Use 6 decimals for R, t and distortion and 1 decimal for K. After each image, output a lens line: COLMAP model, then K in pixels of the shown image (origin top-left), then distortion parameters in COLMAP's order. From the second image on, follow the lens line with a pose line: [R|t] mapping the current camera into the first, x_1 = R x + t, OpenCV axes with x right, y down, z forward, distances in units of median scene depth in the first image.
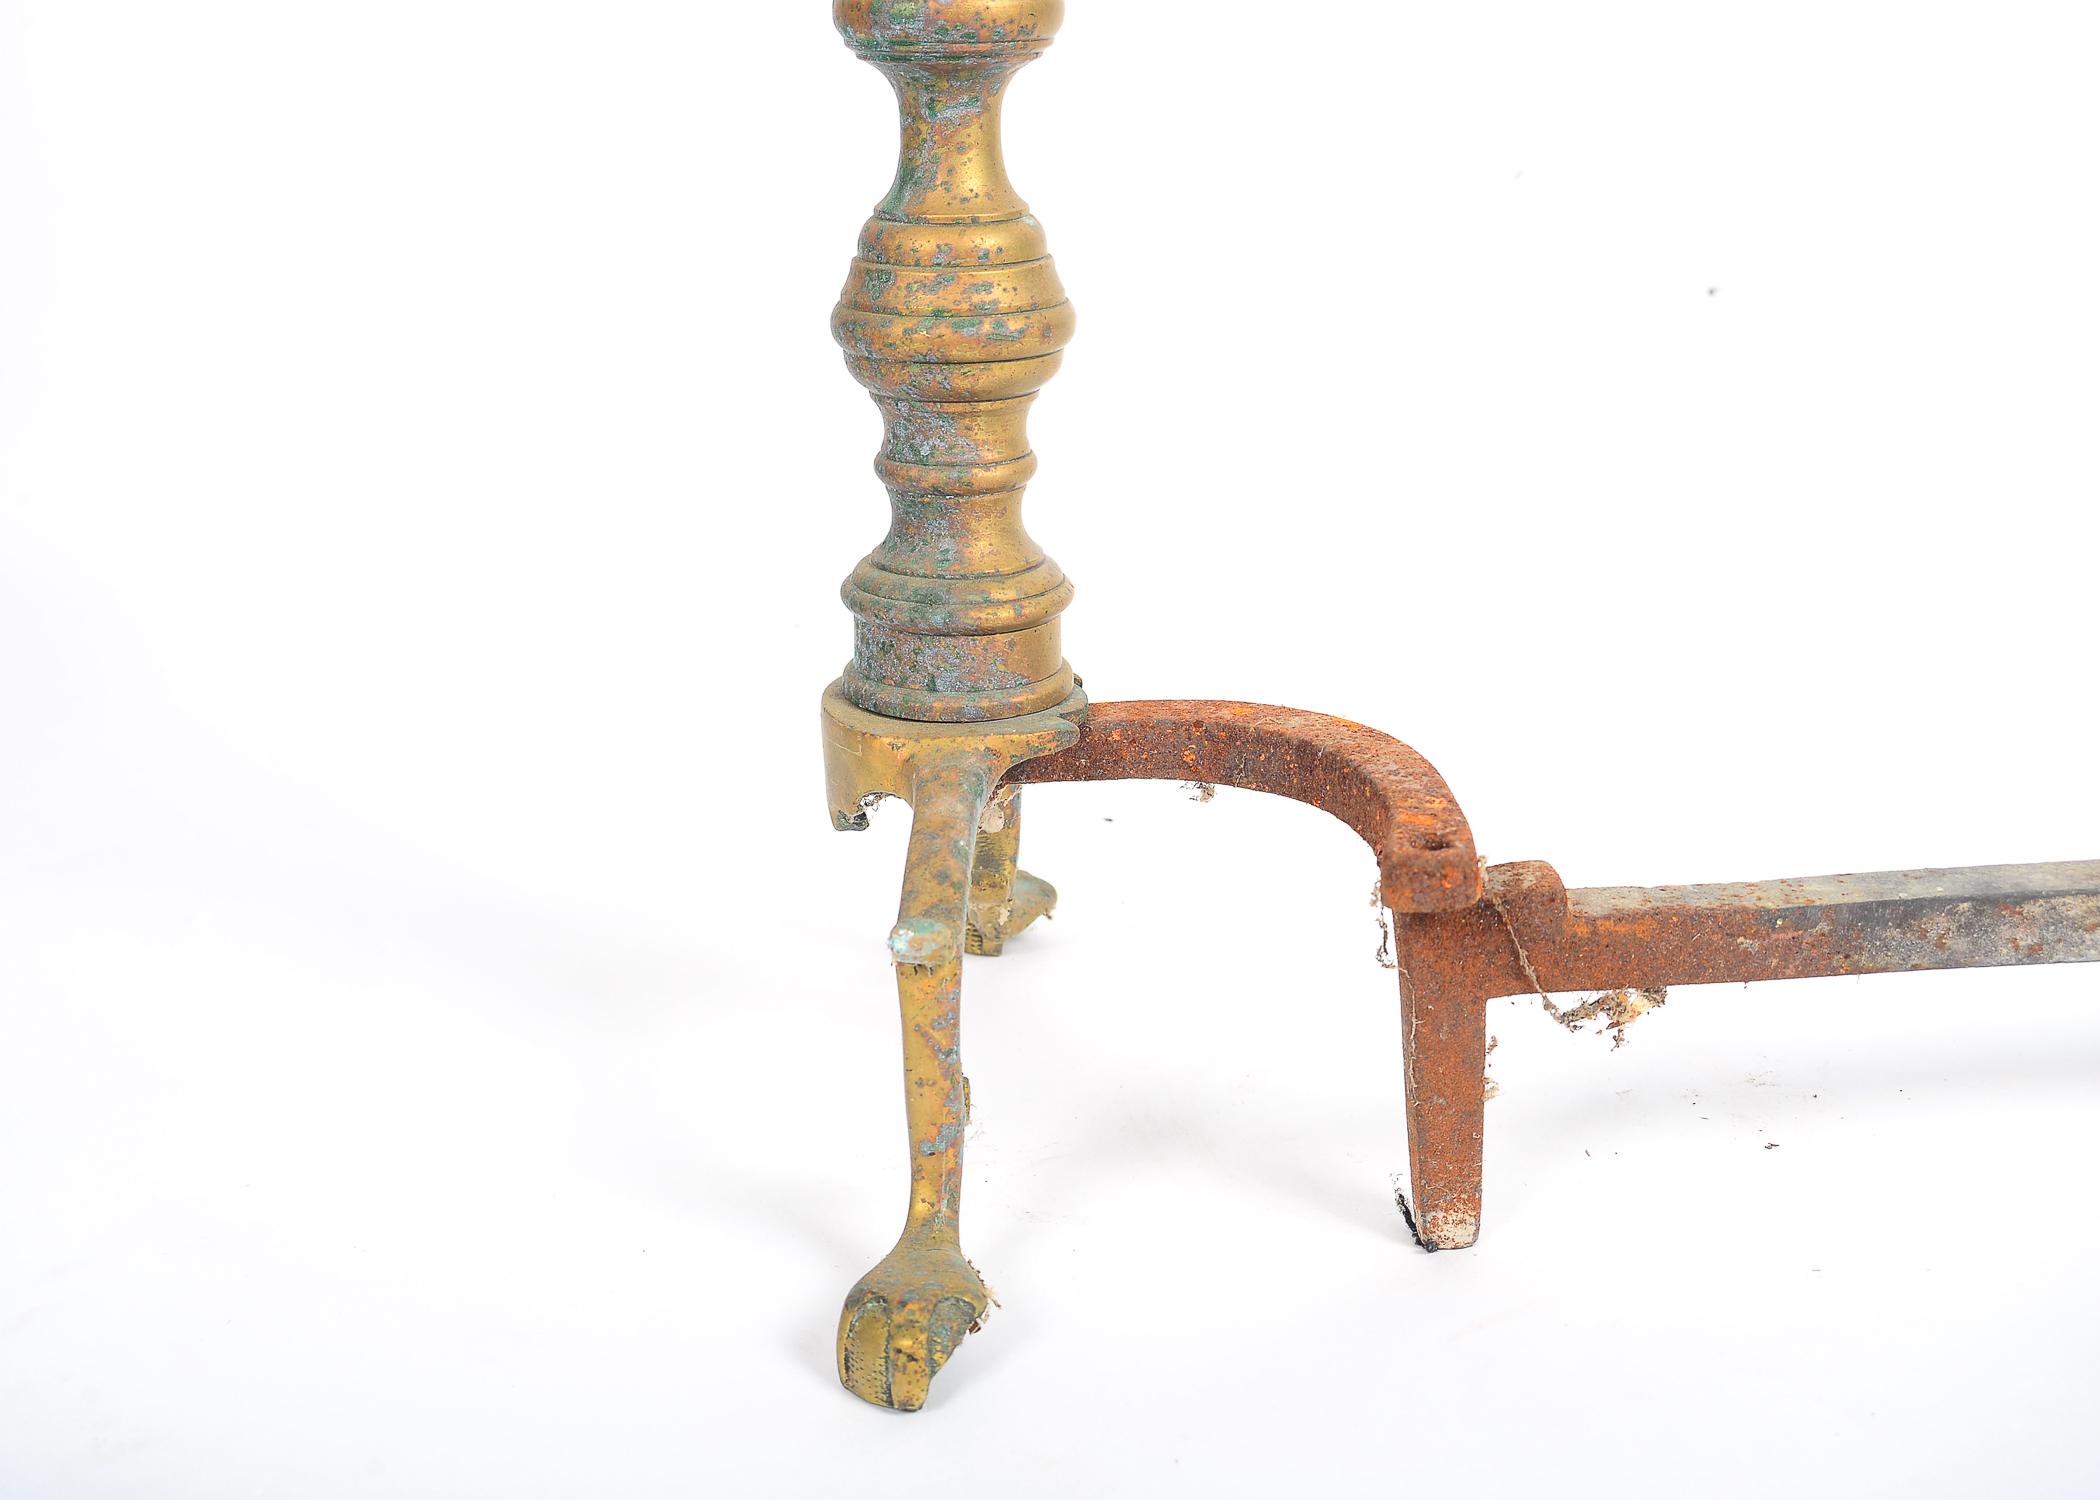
lens RADIAL K [[3015.0, 0, 1050.0], [0, 3015.0, 750.0], [0, 0, 1]] dist [-0.011844, -0.010079]
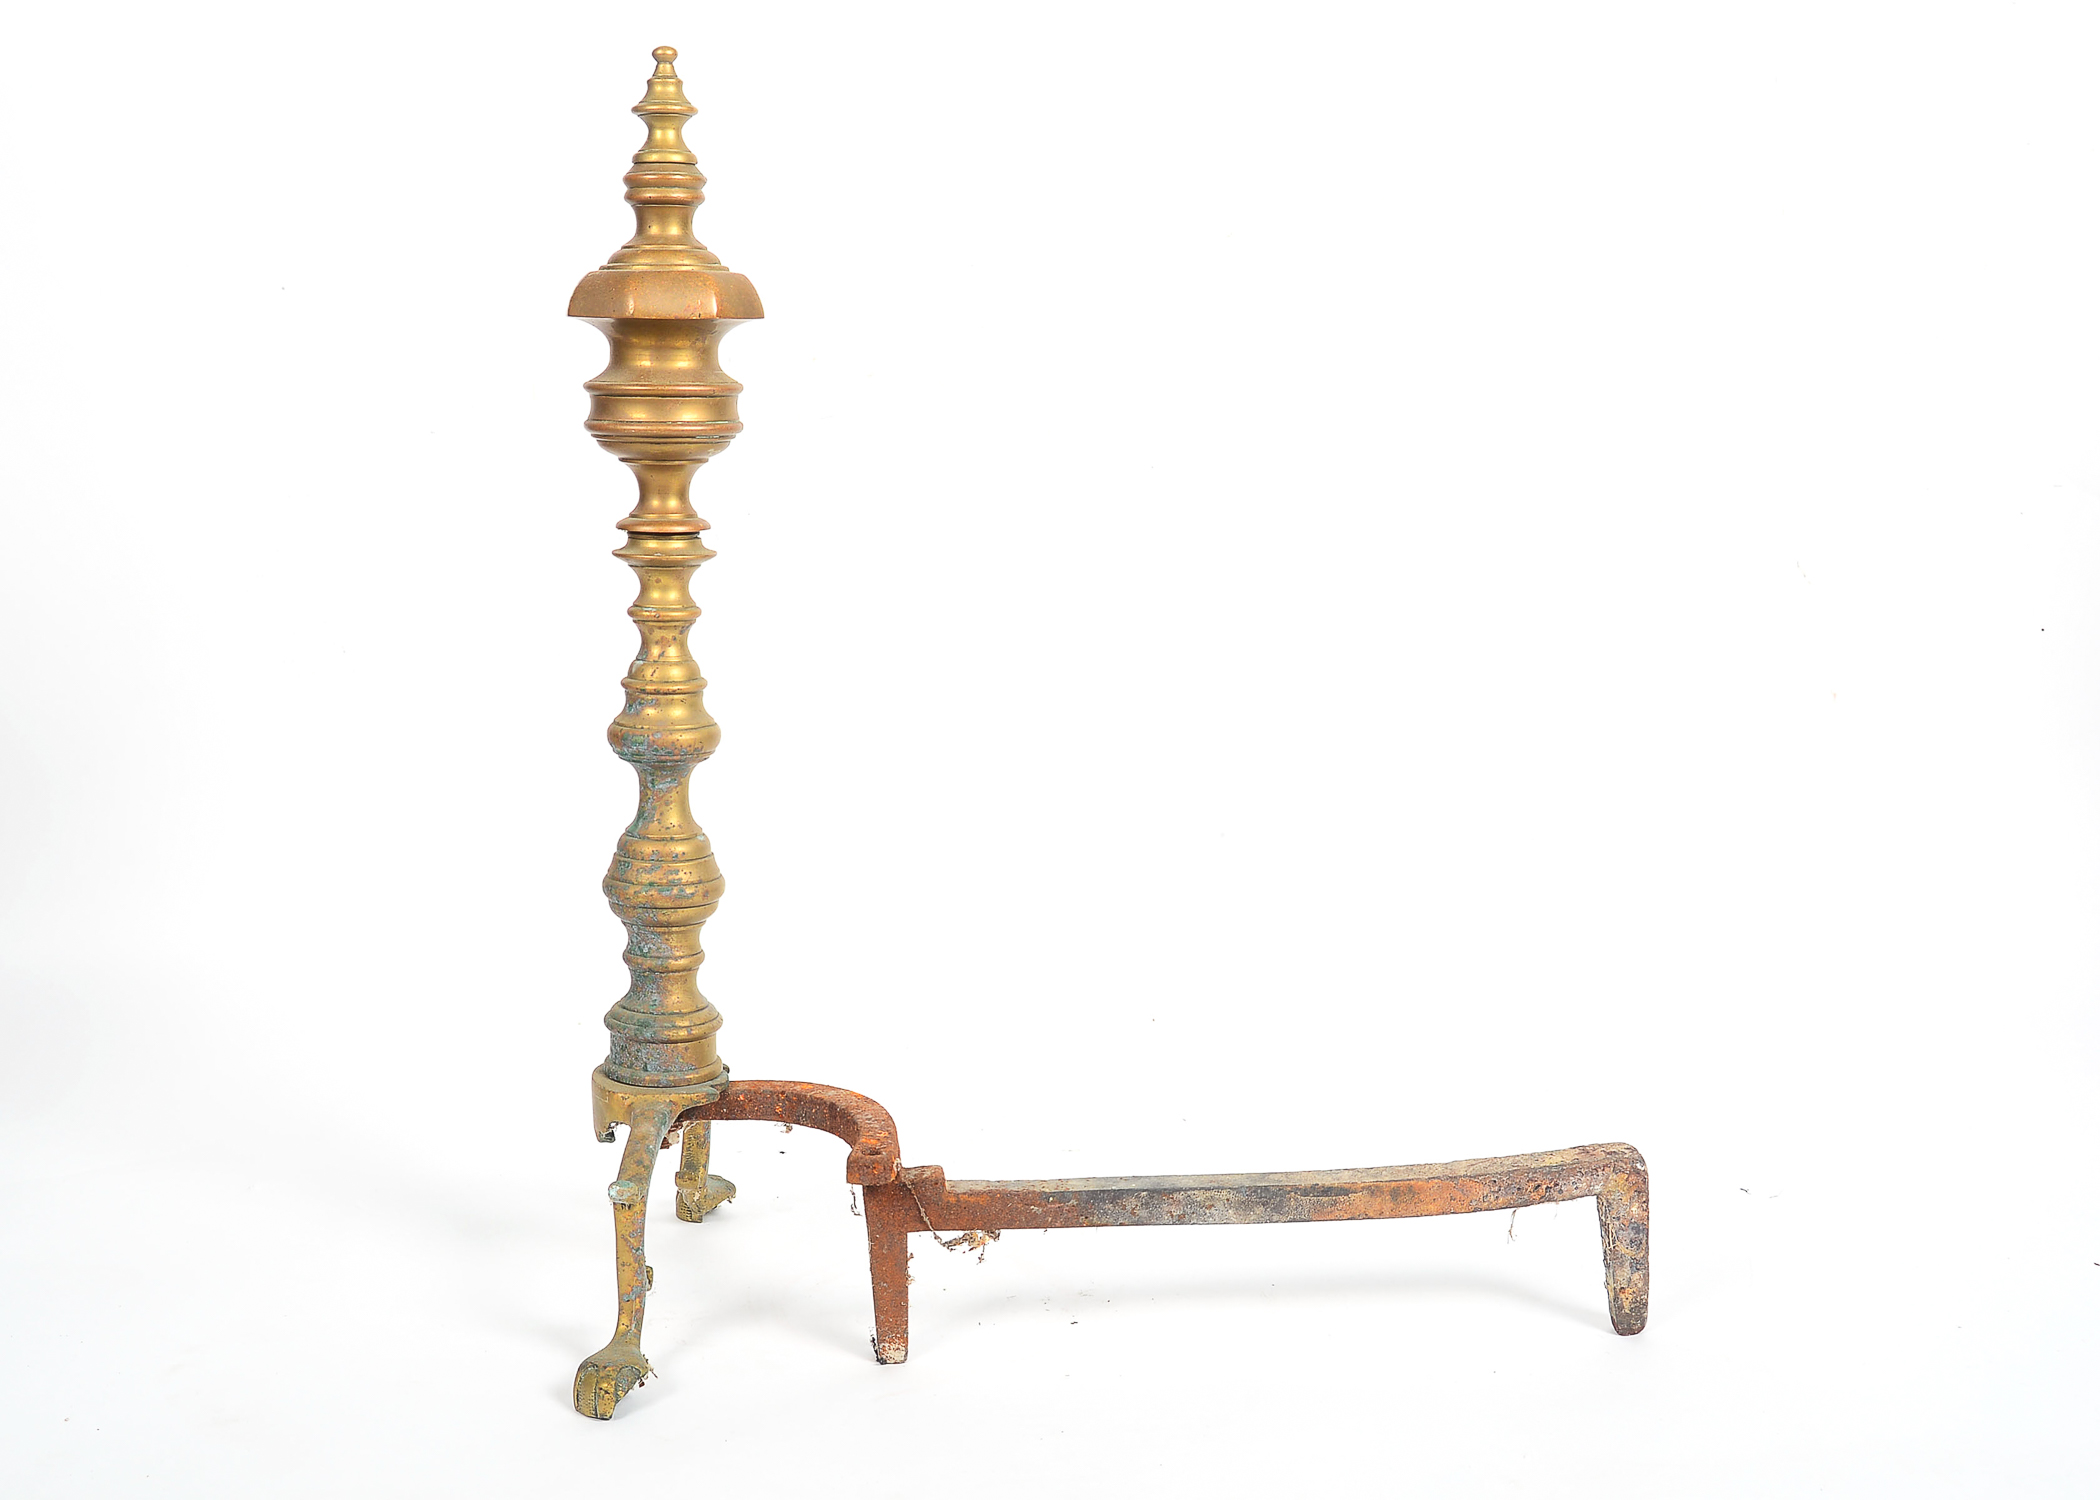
lens RADIAL K [[2746.4, 0, 905.7], [0, 2746.4, 752.8], [0, 0, 1]] dist [-0.103607, 0.020316]
pose [[0.999225, 0.028904, -0.026723, 0.181205], [-0.032403, 0.989411, -0.141481, 0.023708], [0.022351, 0.142237, 0.989580, -0.839681]]
